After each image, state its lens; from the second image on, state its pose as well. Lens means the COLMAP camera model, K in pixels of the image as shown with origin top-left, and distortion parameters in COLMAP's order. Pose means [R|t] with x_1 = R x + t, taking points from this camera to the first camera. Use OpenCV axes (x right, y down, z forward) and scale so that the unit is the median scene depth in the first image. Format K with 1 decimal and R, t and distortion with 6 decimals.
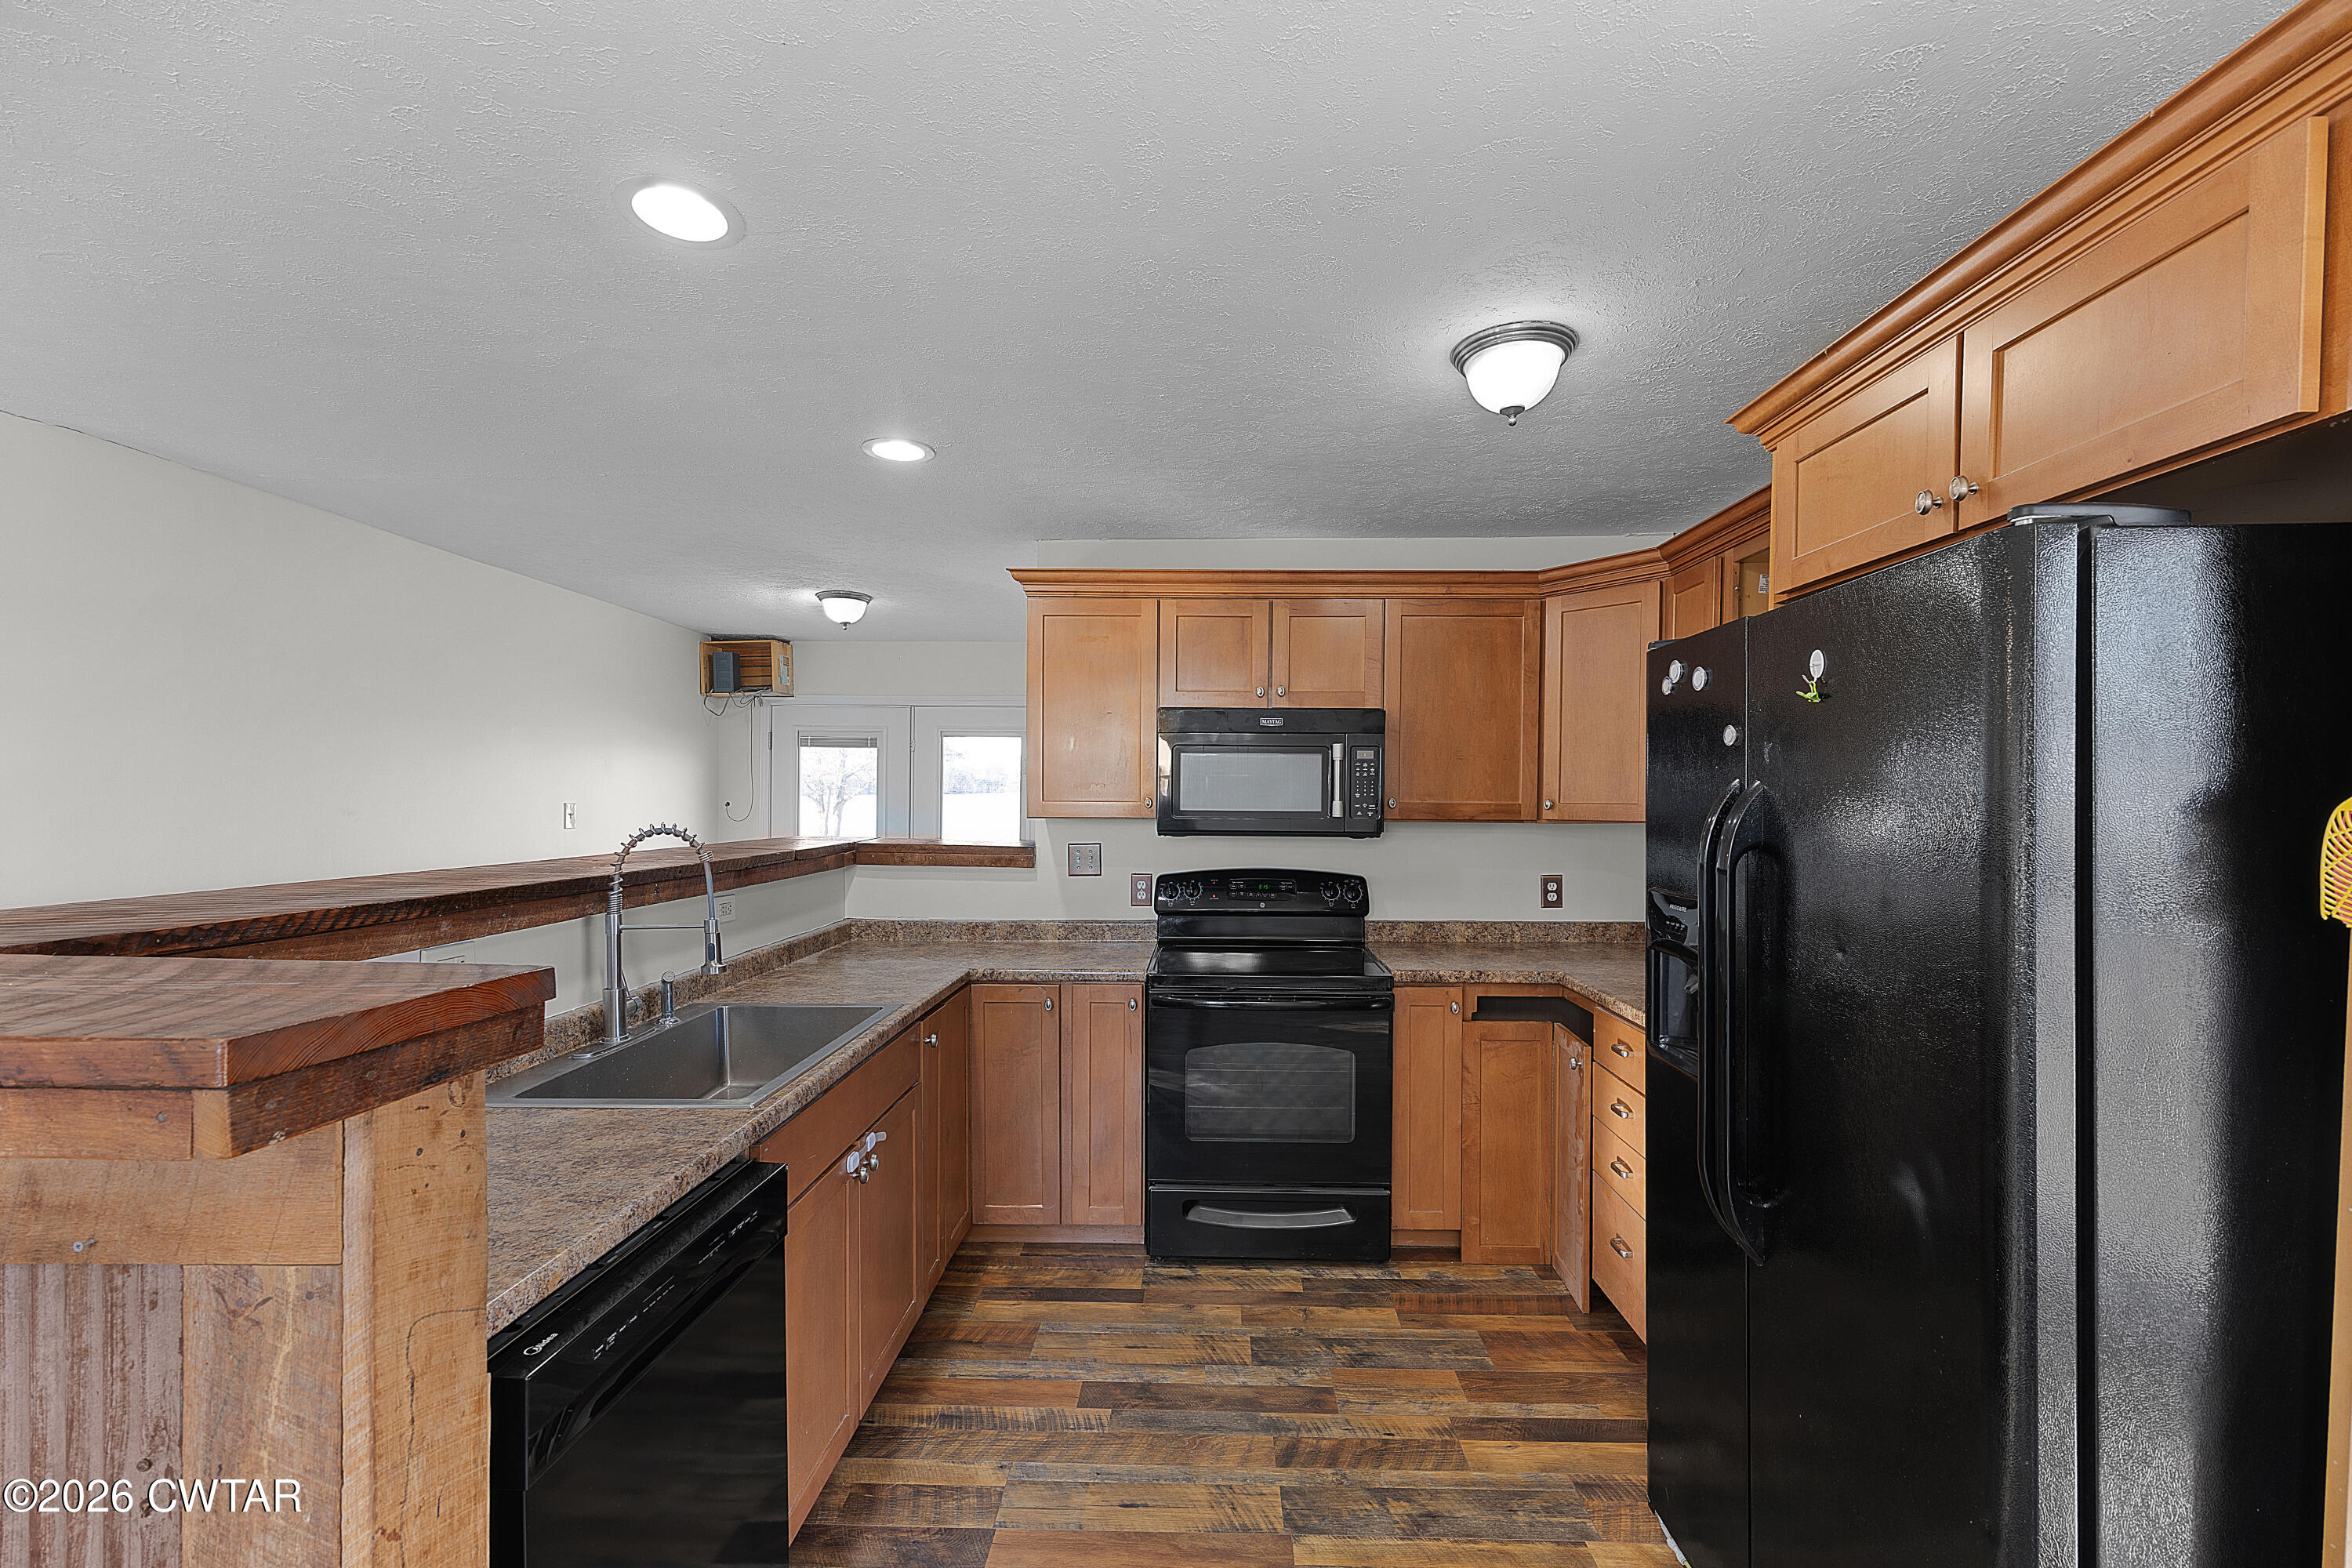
lens RADIAL K [[967.8, 0, 1186.0], [0, 967.8, 798.7], [0, 0, 1]] dist [0.001303, 0.000947]
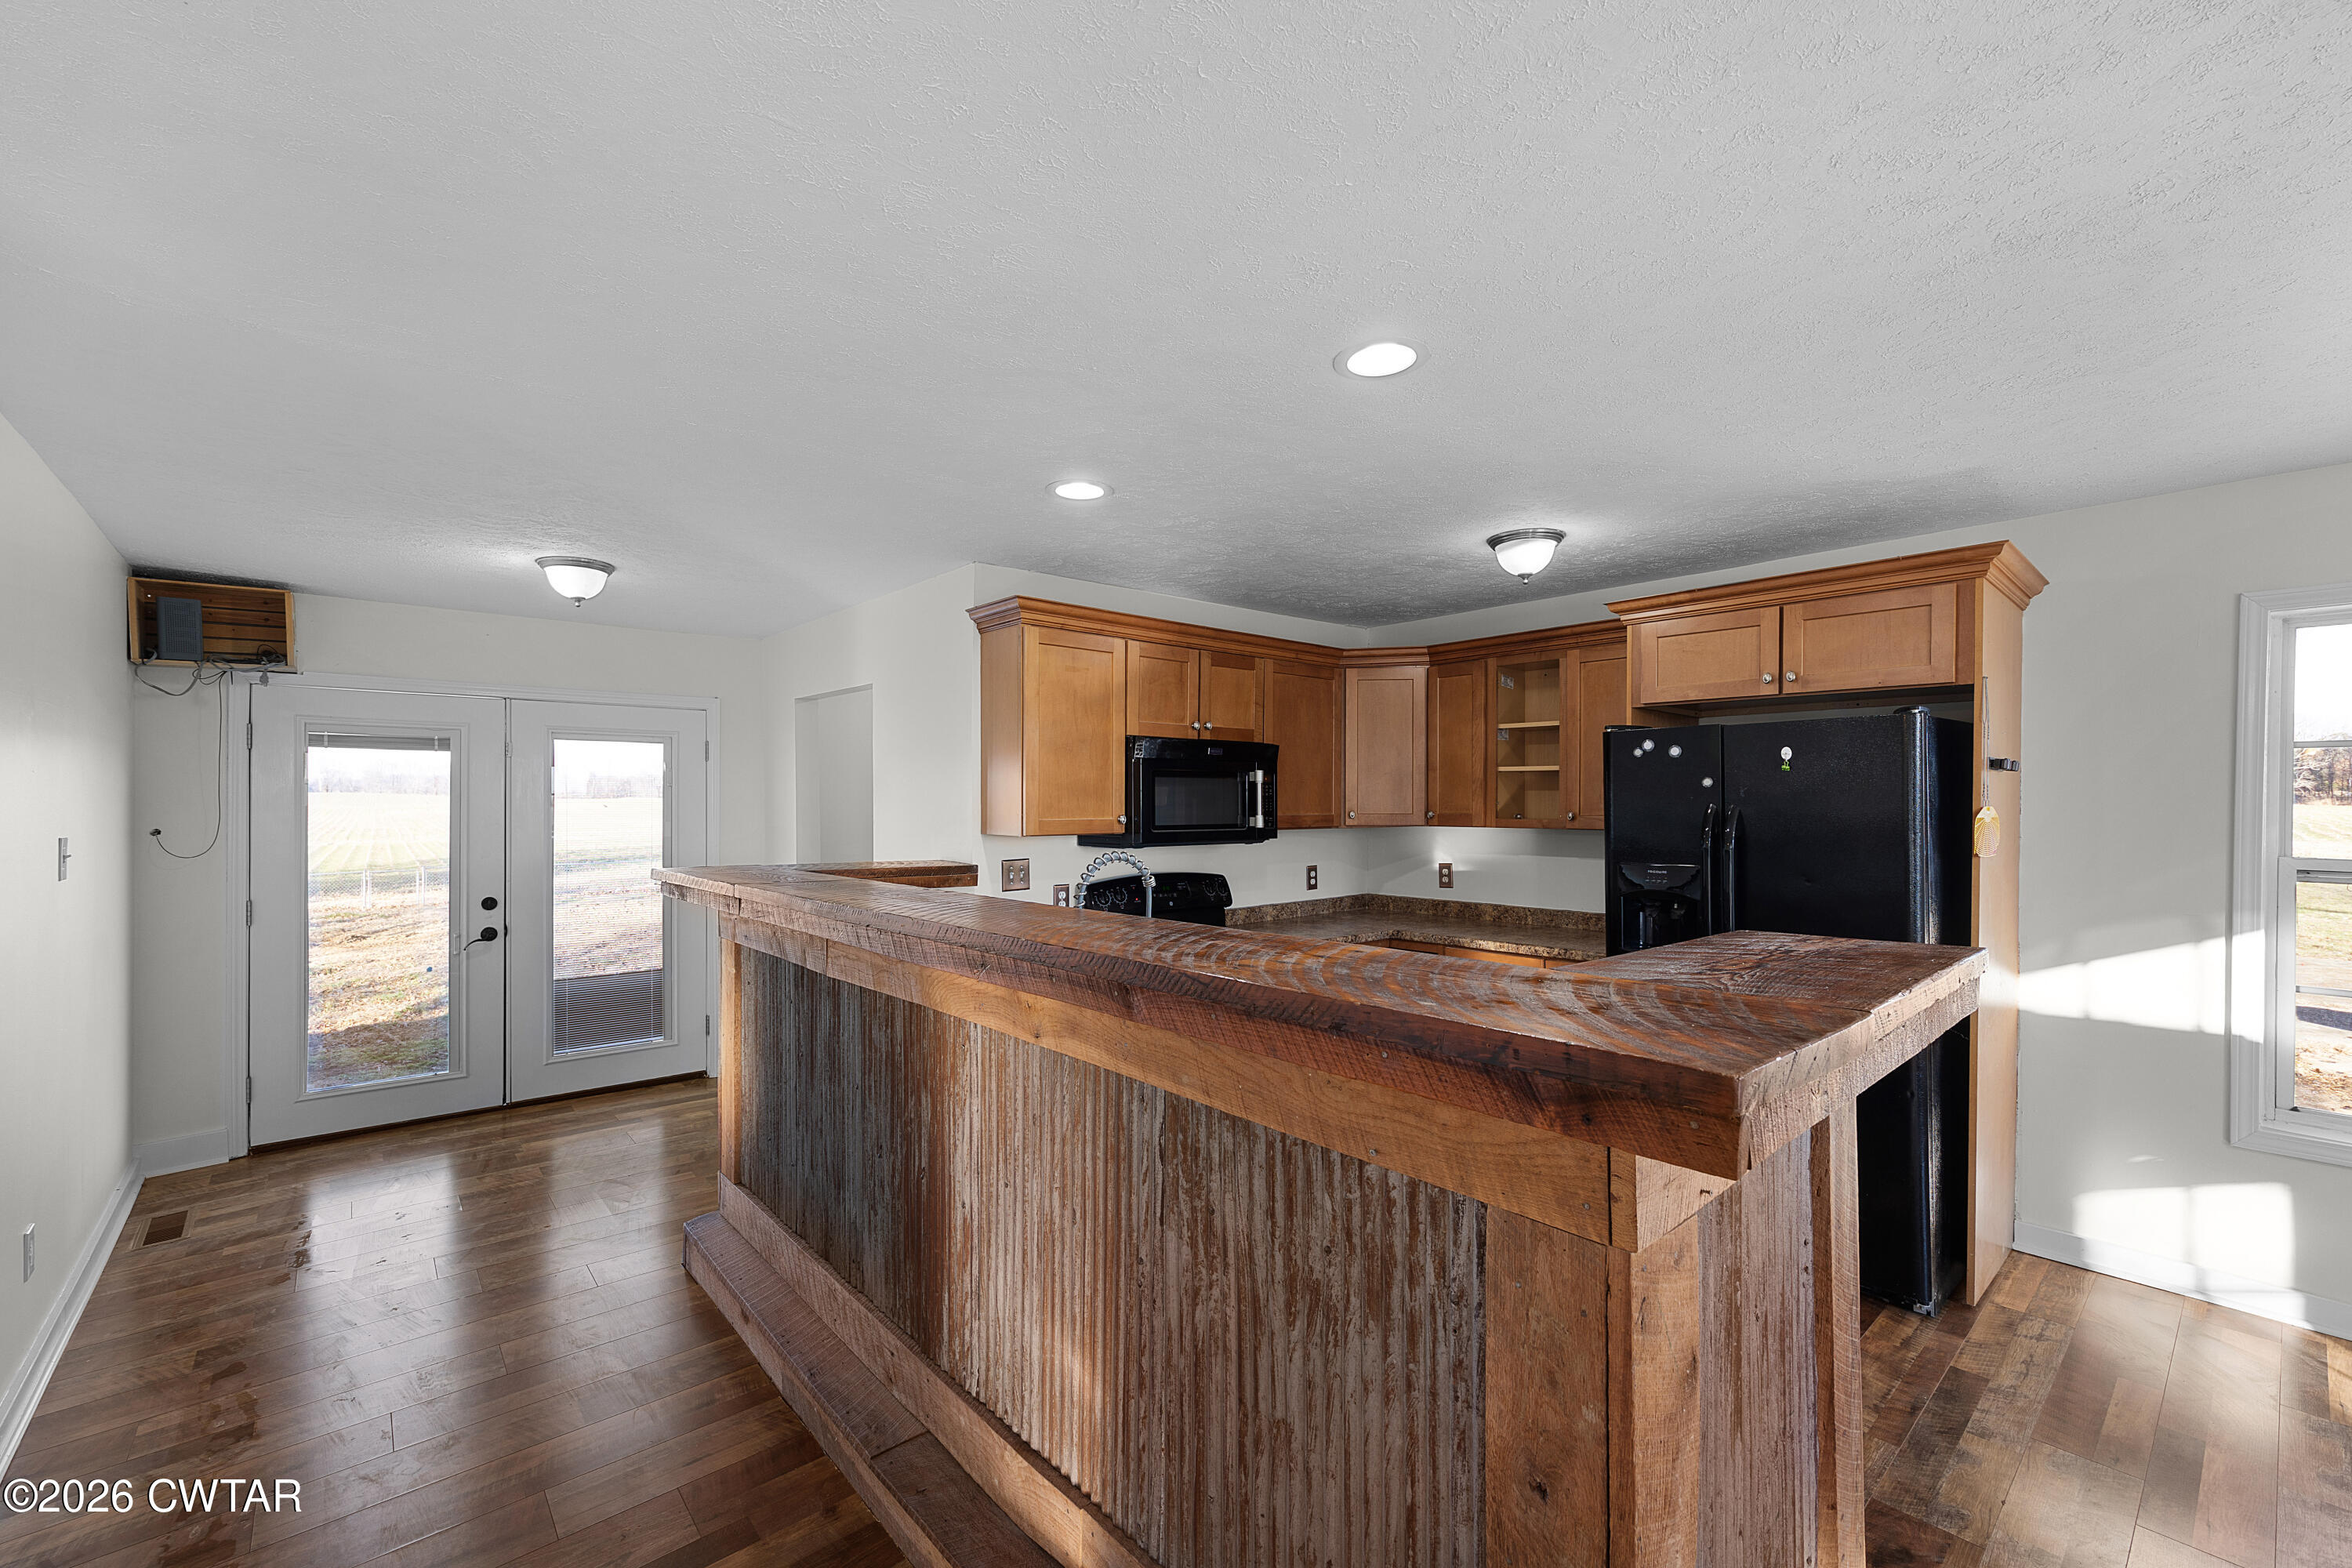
lens RADIAL K [[967.8, 0, 1187.8], [0, 967.8, 790.9], [0, 0, 1]] dist [0.001303, 0.000947]
pose [[0.731945, -0.000409, 0.681363, -0.879899], [0.008900, 0.999920, -0.008960, -0.020991], [-0.681305, 0.012622, 0.731891, 0.145358]]
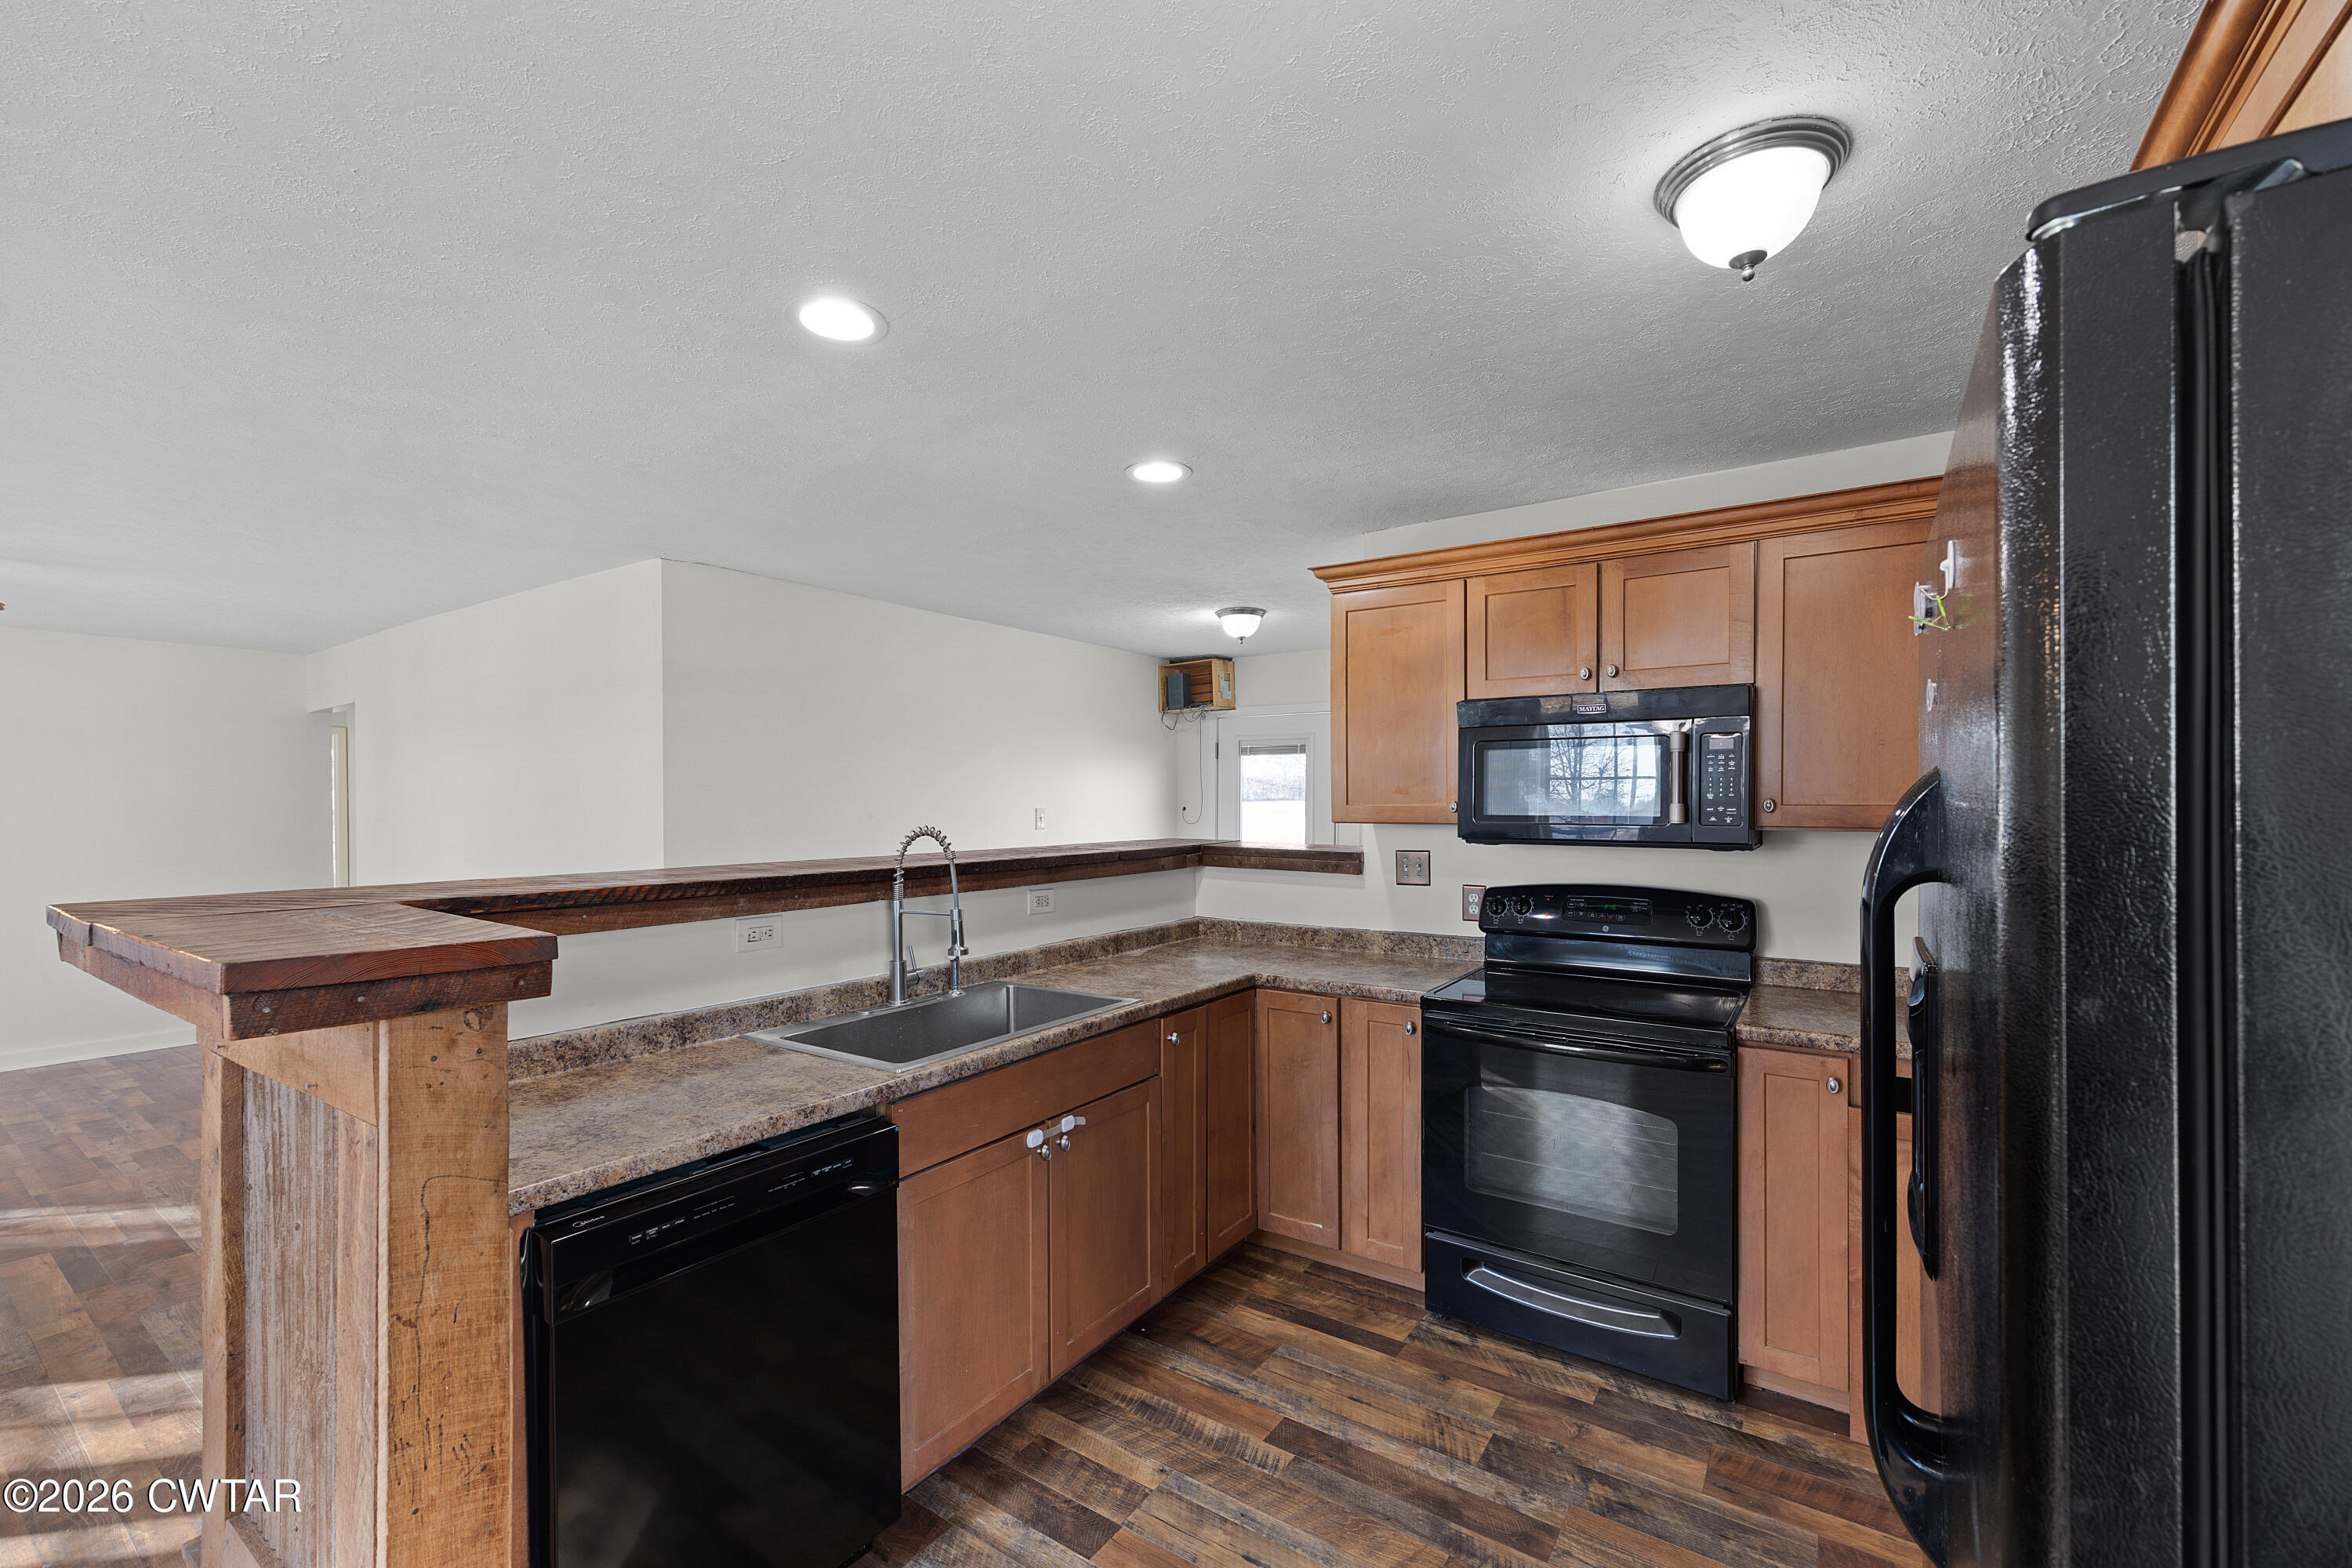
lens RADIAL K [[967.8, 0, 1180.3], [0, 967.8, 800.0], [0, 0, 1]] dist [0.001303, 0.000947]
pose [[0.840167, -0.007748, -0.542272, 0.275566], [0.006650, 0.999970, -0.003983, -0.000183], [0.542287, -0.000260, 0.840193, 0.123689]]
